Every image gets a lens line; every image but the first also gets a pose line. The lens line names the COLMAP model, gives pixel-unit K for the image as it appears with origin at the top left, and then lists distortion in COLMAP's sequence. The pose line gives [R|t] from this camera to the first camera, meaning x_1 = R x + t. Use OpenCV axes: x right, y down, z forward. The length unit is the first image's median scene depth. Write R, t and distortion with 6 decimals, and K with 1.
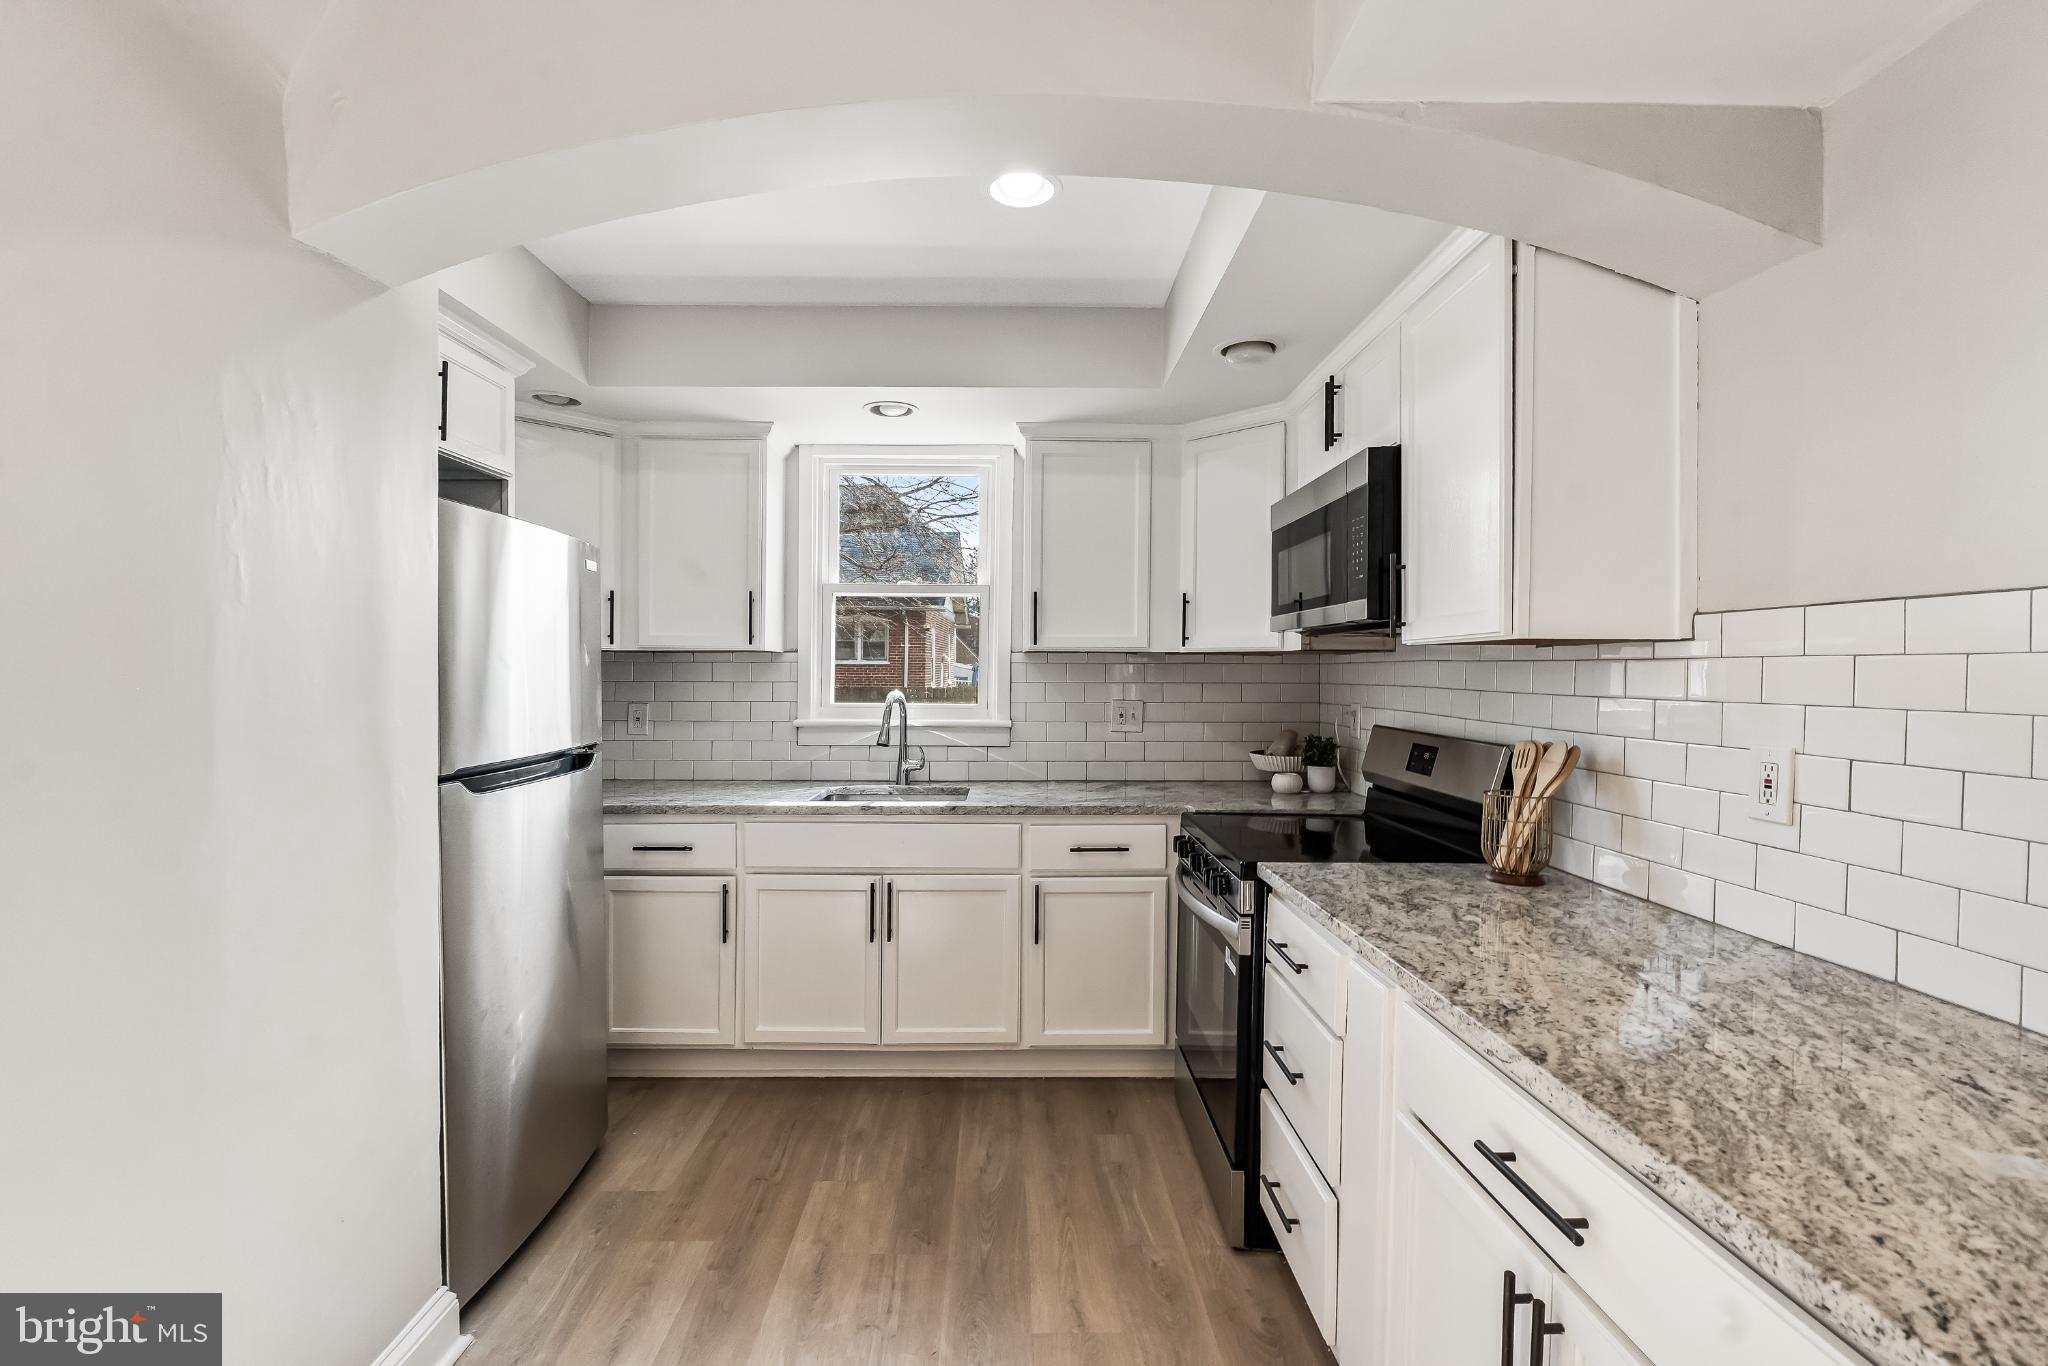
lens RADIAL K [[915.9, 0, 1009.6], [0, 915.9, 700.9], [0, 0, 1]] dist [-0.004820, 0.000197]
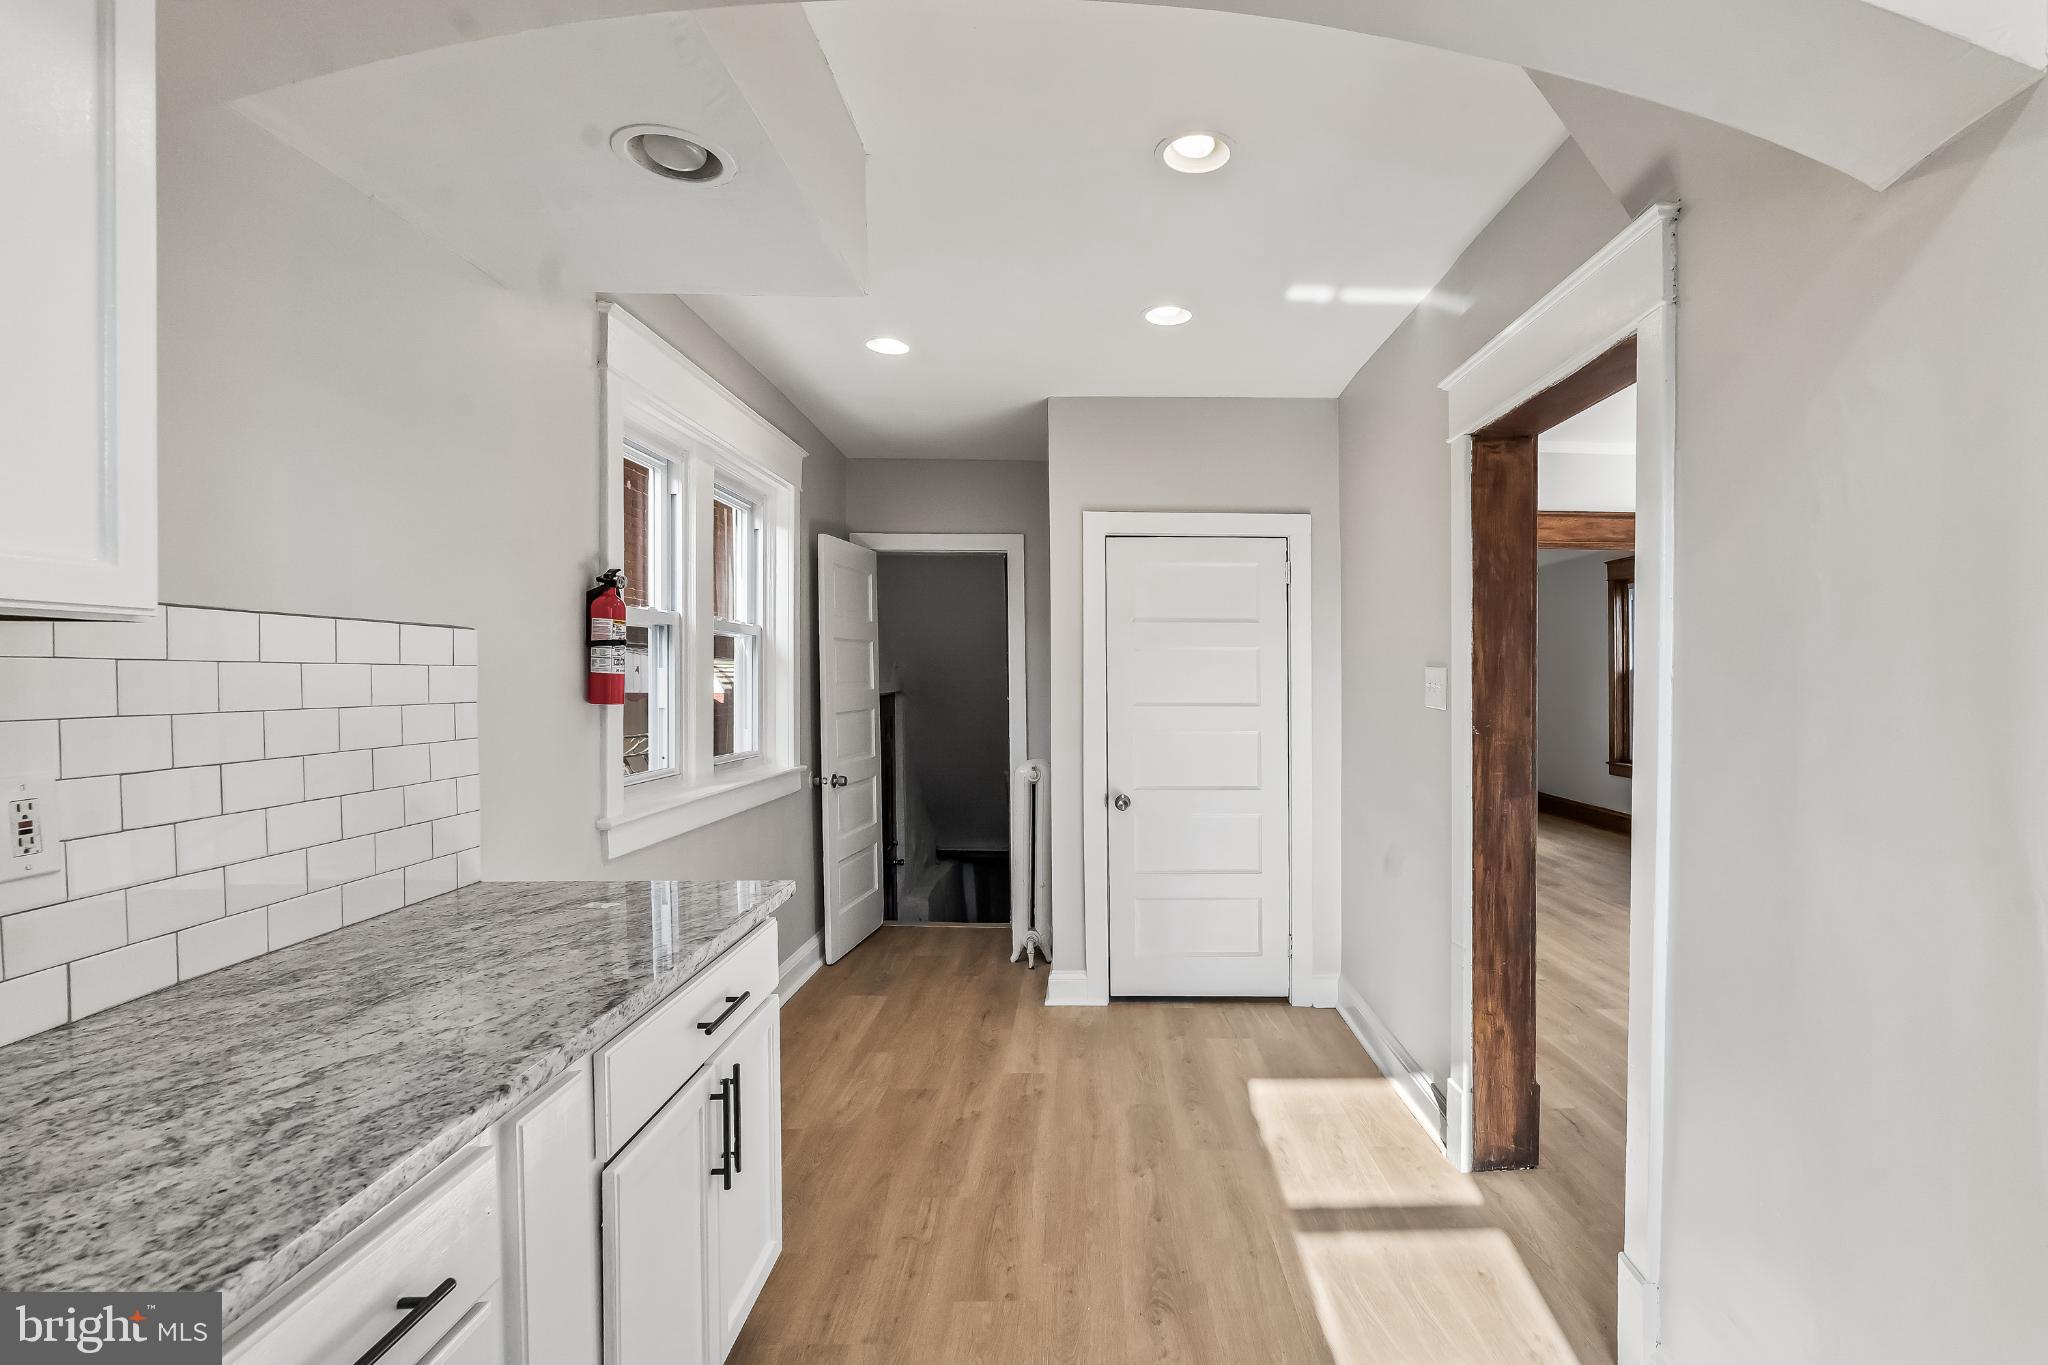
lens RADIAL K [[915.9, 0, 1108.4], [0, 915.9, 679.6], [0, 0, 1]] dist [-0.004820, 0.000197]
pose [[-0.999287, -0.016294, -0.034069, -0.014144], [-0.017080, 0.999592, 0.022909, -0.032748], [0.033682, 0.023475, -0.999157, 0.926165]]
